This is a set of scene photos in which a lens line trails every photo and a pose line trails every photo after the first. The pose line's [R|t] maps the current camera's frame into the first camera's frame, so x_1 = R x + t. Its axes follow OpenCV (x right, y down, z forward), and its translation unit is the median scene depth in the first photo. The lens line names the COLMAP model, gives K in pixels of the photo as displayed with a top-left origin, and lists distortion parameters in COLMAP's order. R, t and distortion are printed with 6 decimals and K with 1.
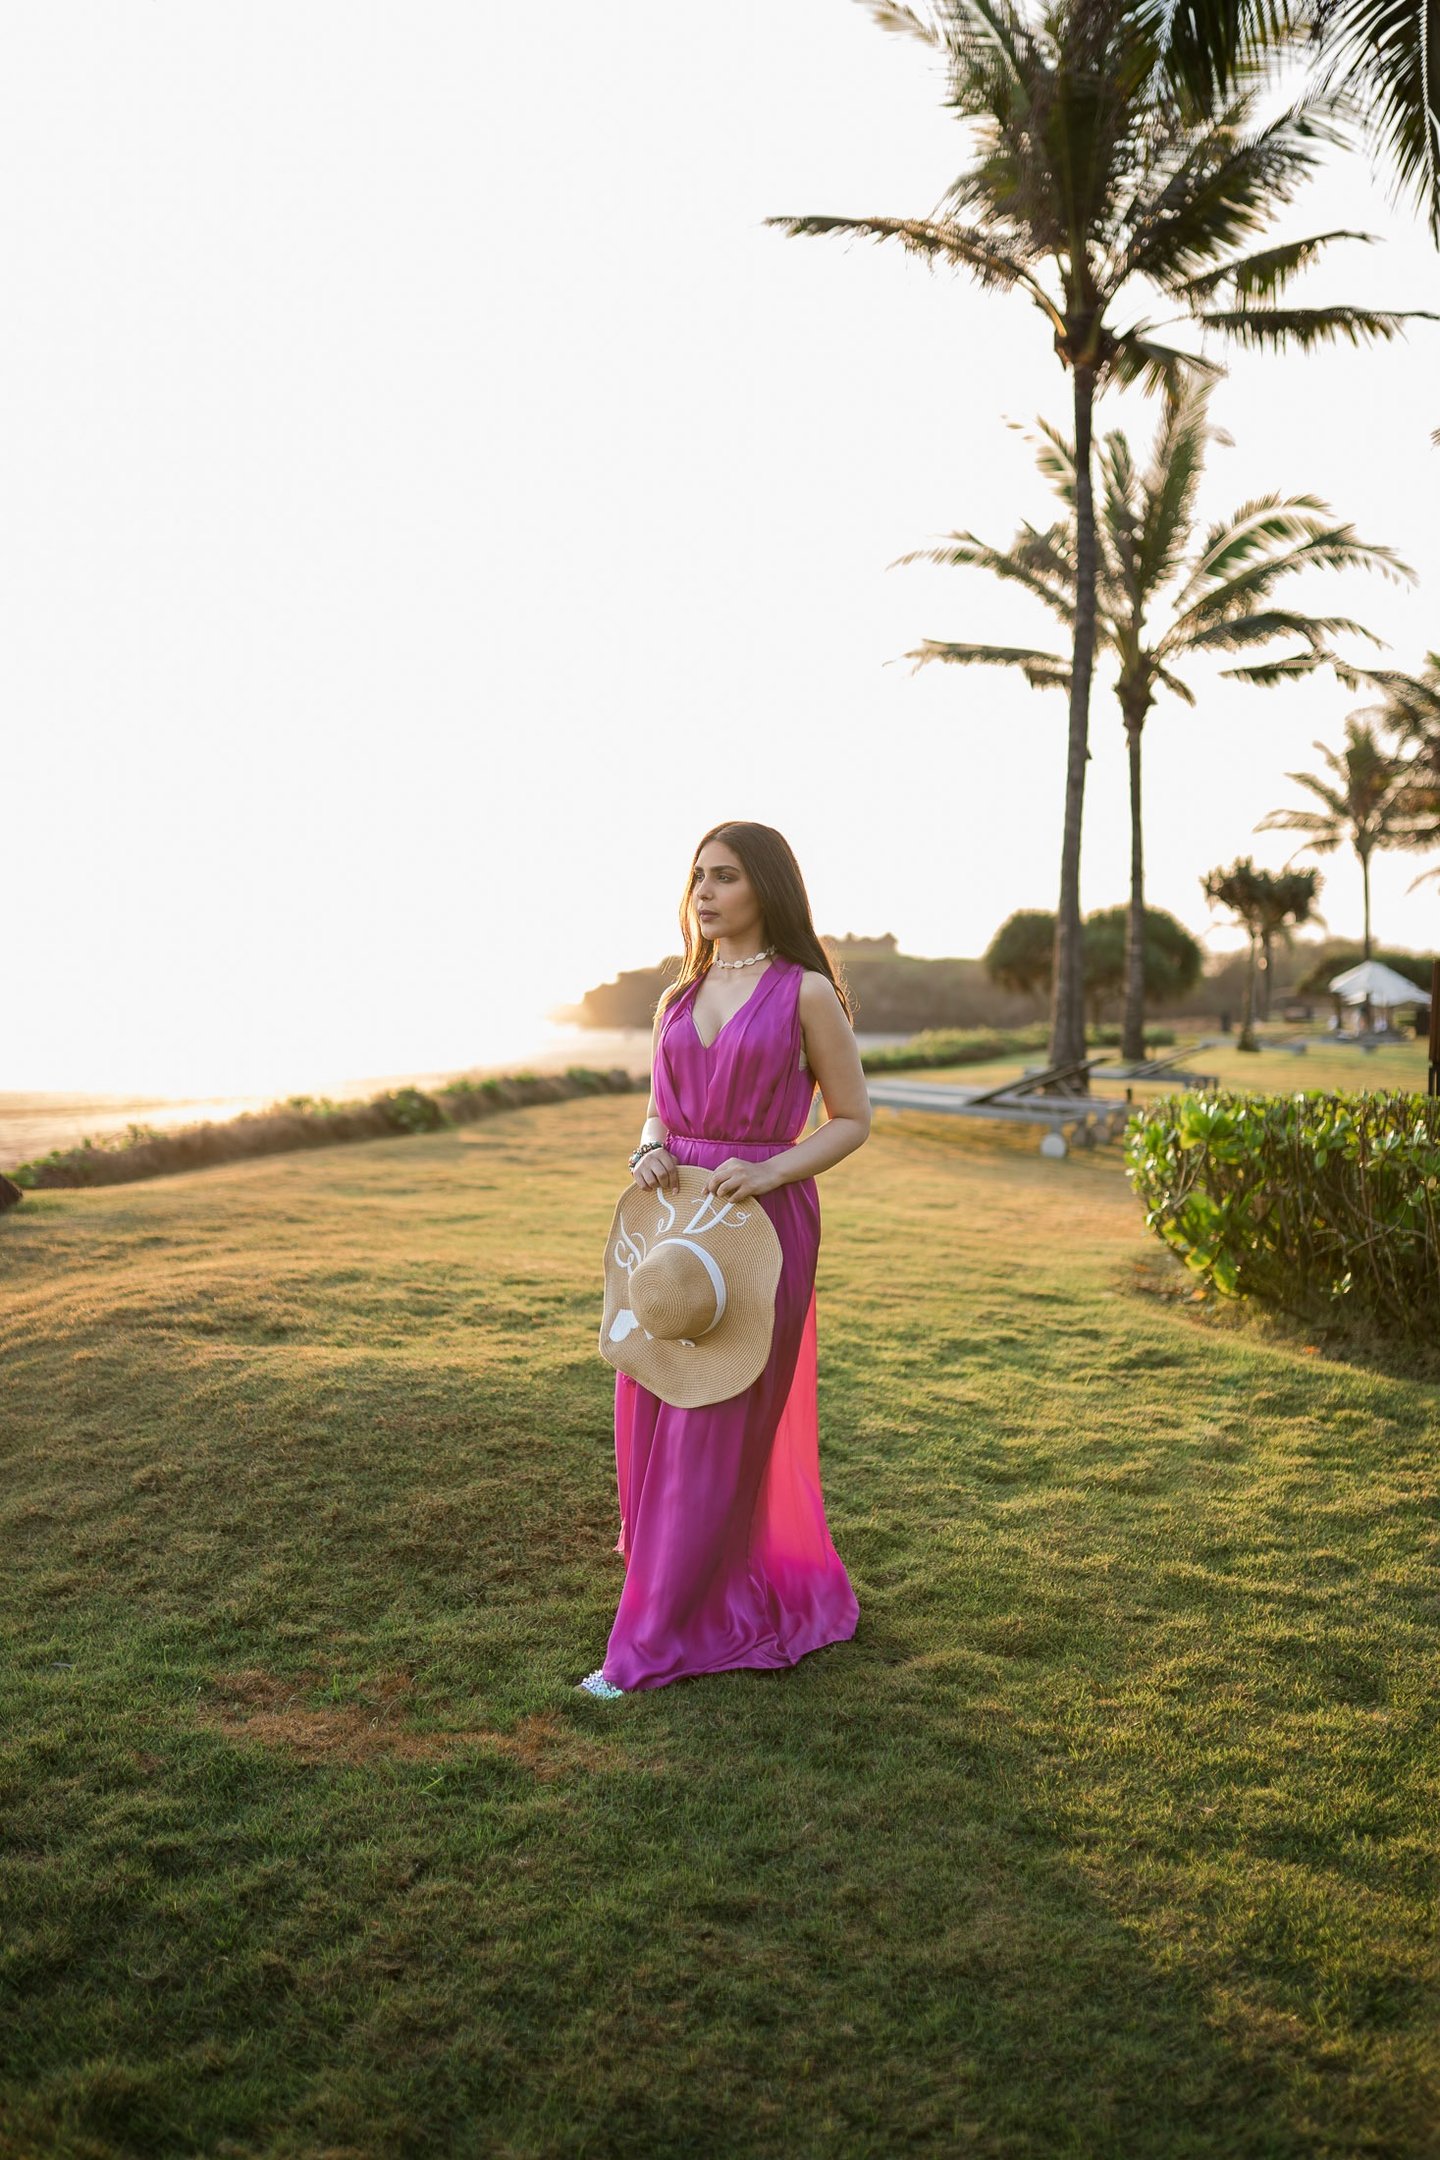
lens RADIAL K [[2089.5, 0, 720.0], [0, 2089.5, 1080.0], [0, 0, 1]] dist [-0.104557, 0.189364]
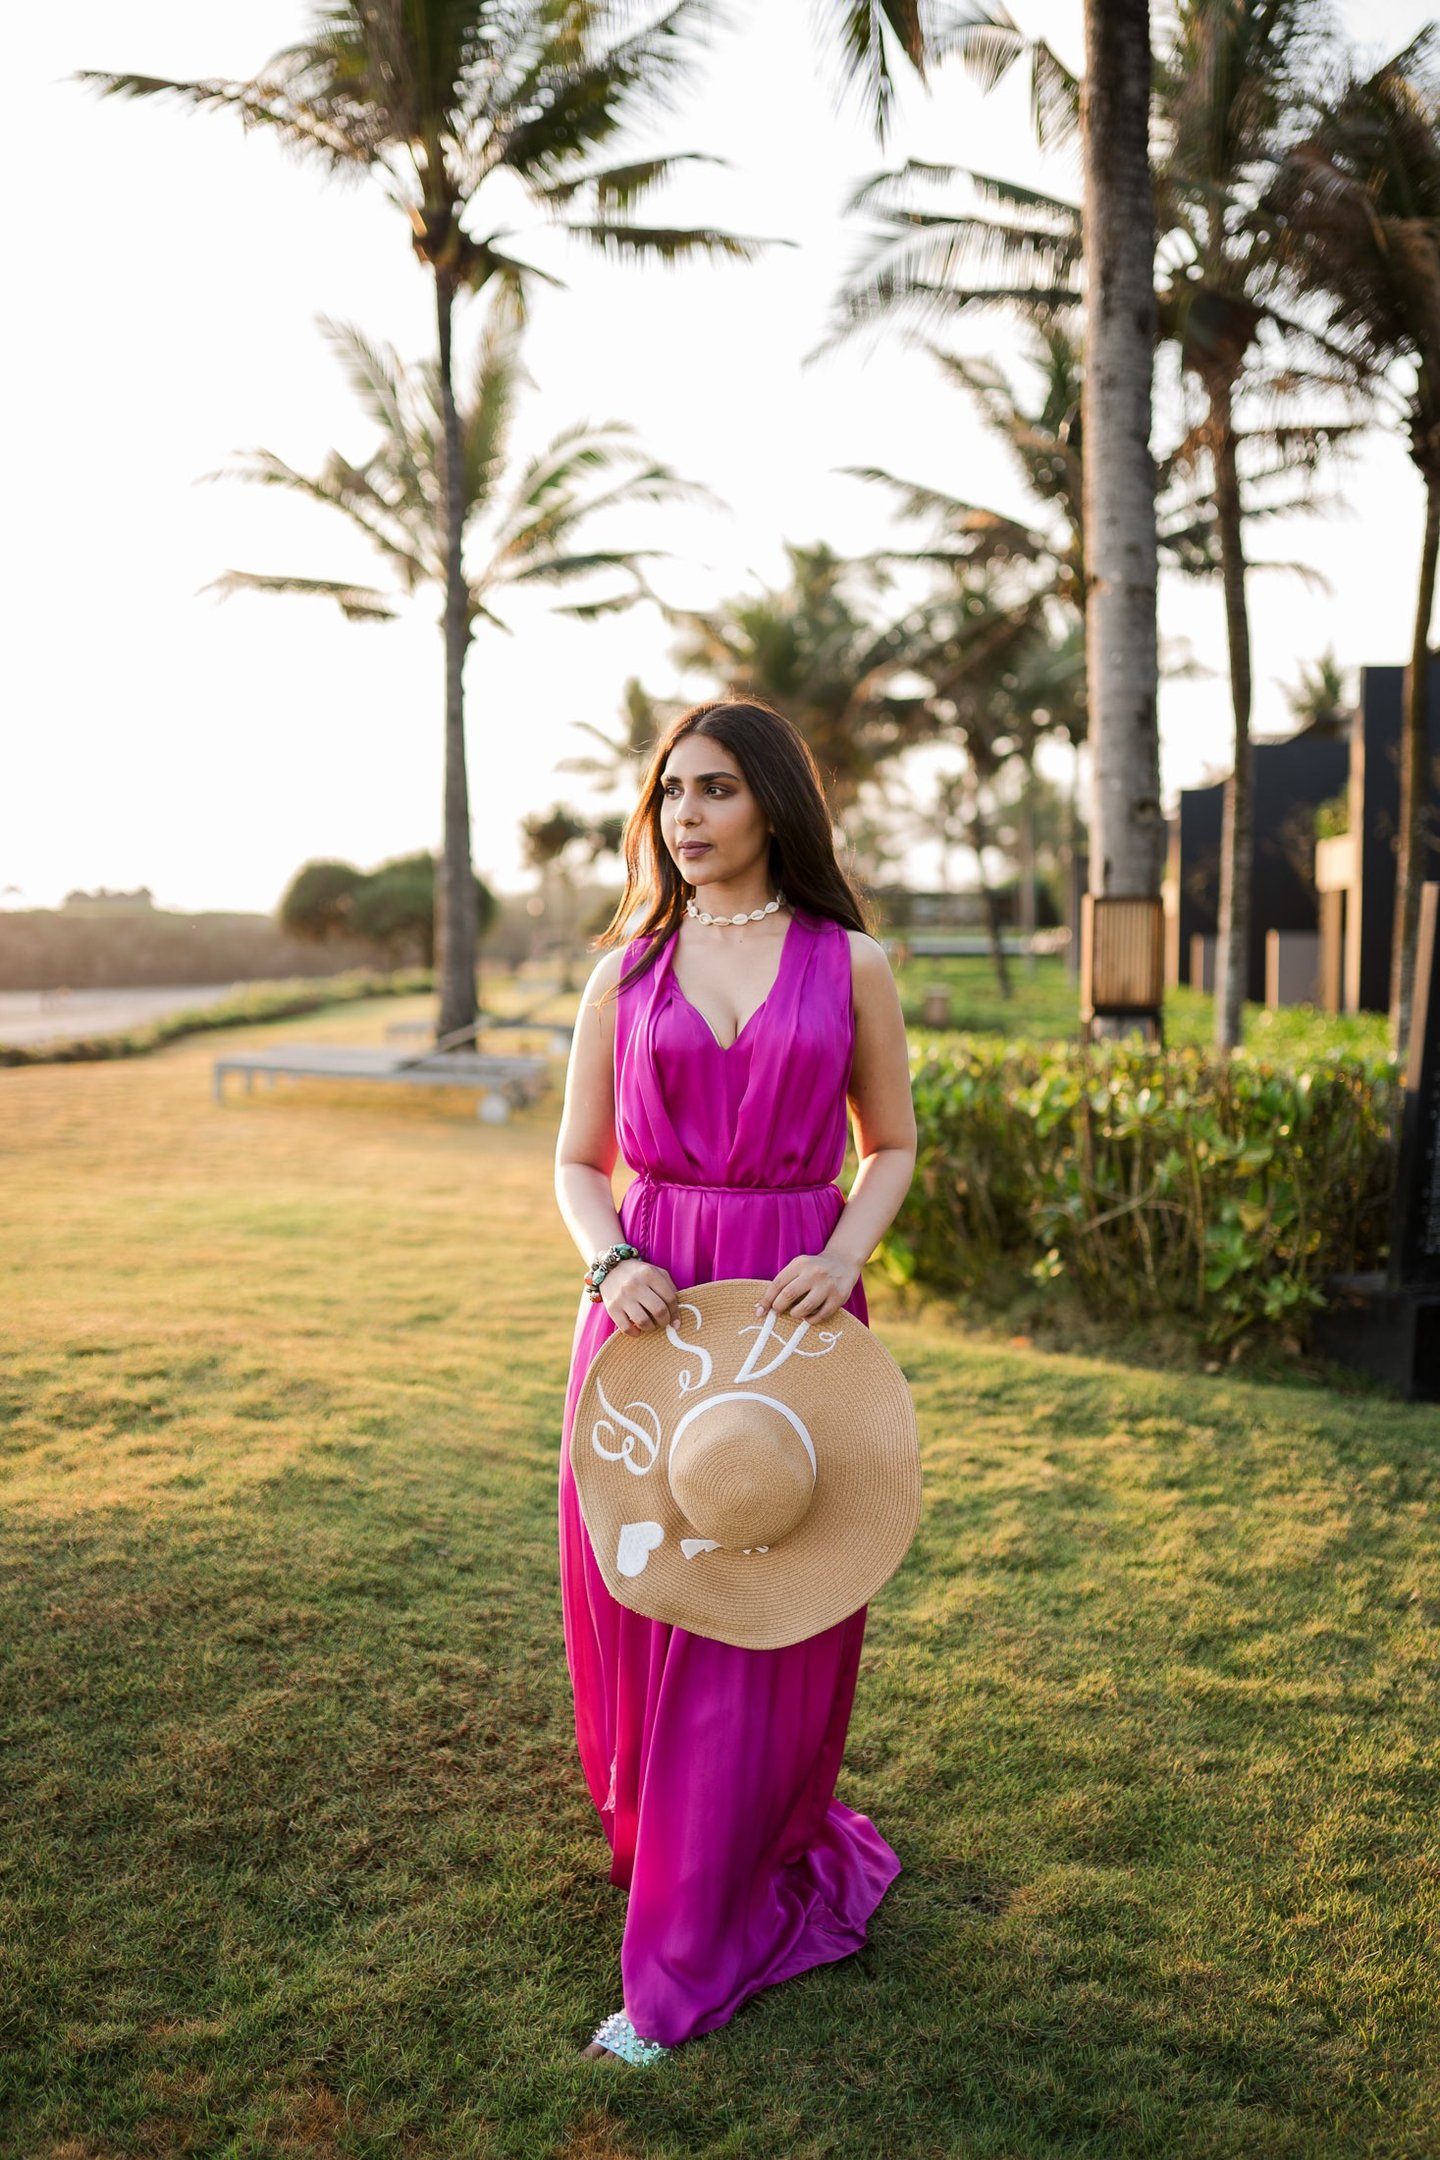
lens RADIAL K [[2089.5, 0, 720.0], [0, 2089.5, 1080.0], [0, 0, 1]] dist [-0.104557, 0.189364]
pose [[0.937043, -0.052770, 0.345205, -0.129543], [0.044059, 0.998483, 0.033036, -0.015229], [-0.346425, -0.015747, 0.937946, 0.212933]]
